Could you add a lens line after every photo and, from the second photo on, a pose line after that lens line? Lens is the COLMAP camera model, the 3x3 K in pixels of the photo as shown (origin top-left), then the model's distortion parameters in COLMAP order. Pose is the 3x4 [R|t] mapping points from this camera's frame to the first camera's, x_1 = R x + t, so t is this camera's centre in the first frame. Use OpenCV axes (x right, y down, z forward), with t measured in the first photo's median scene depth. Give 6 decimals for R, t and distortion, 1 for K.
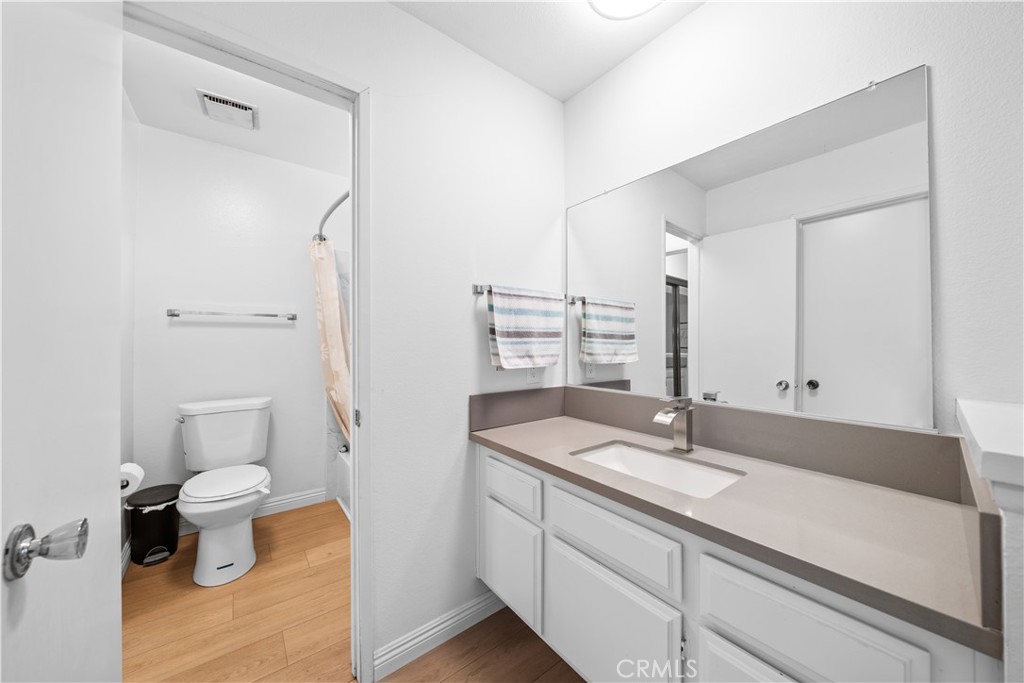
lens RADIAL K [[353.8, 0, 510.9], [0, 353.8, 338.7], [0, 0, 1]] dist [-0.000700, -0.000081]
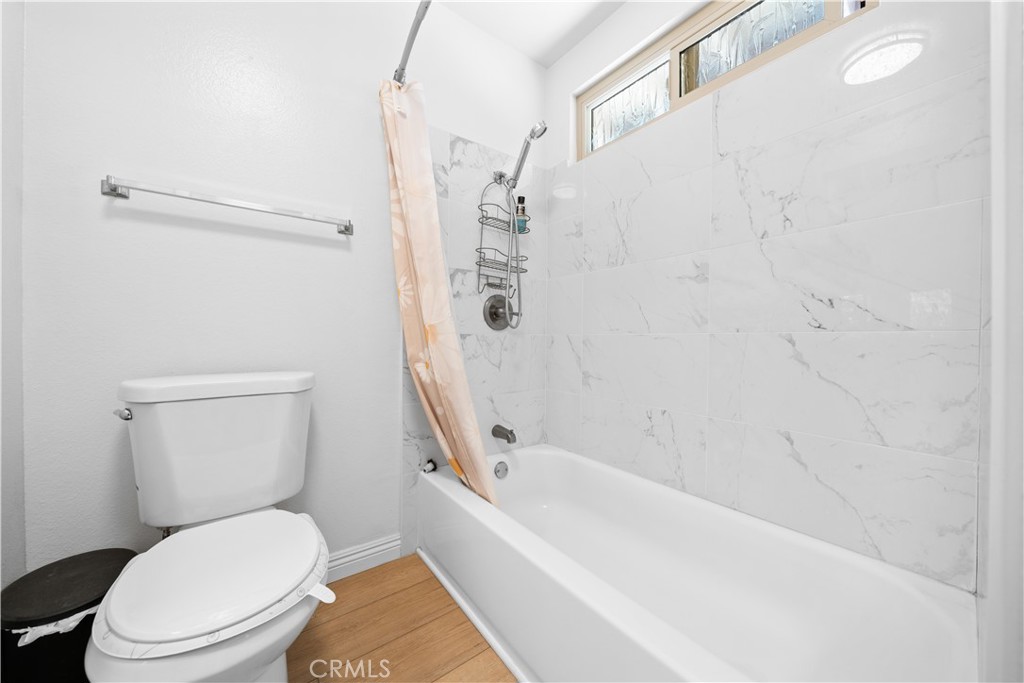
lens RADIAL K [[360.5, 0, 514.4], [0, 360.5, 338.7], [0, 0, 1]] dist [-0.000607, 0.000006]
pose [[0.999897, 0.002503, -0.014163, -0.427689], [-0.002369, 0.999952, 0.009483, 0.127199], [0.014186, -0.009448, 0.999855, 0.543030]]
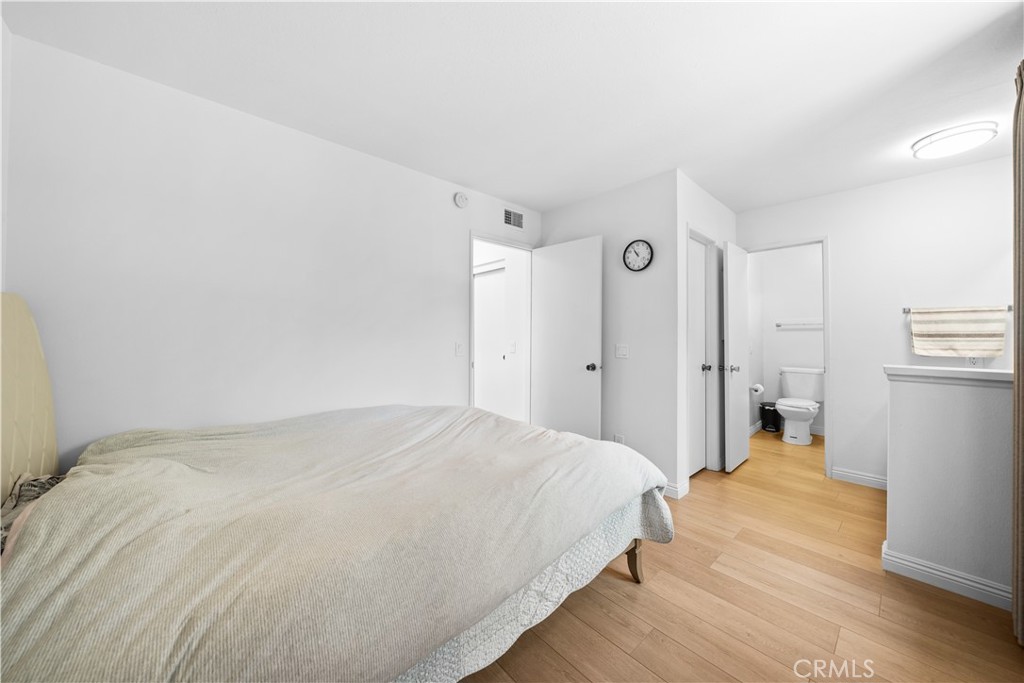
lens RADIAL K [[353.6, 0, 510.7], [0, 353.6, 328.4], [0, 0, 1]] dist [0.000139, -0.000009]
pose [[0.073441, -0.018991, -0.997119, 1.137686], [-0.003522, 0.999807, -0.019302, -0.004605], [0.997293, 0.004929, 0.073360, -0.835170]]
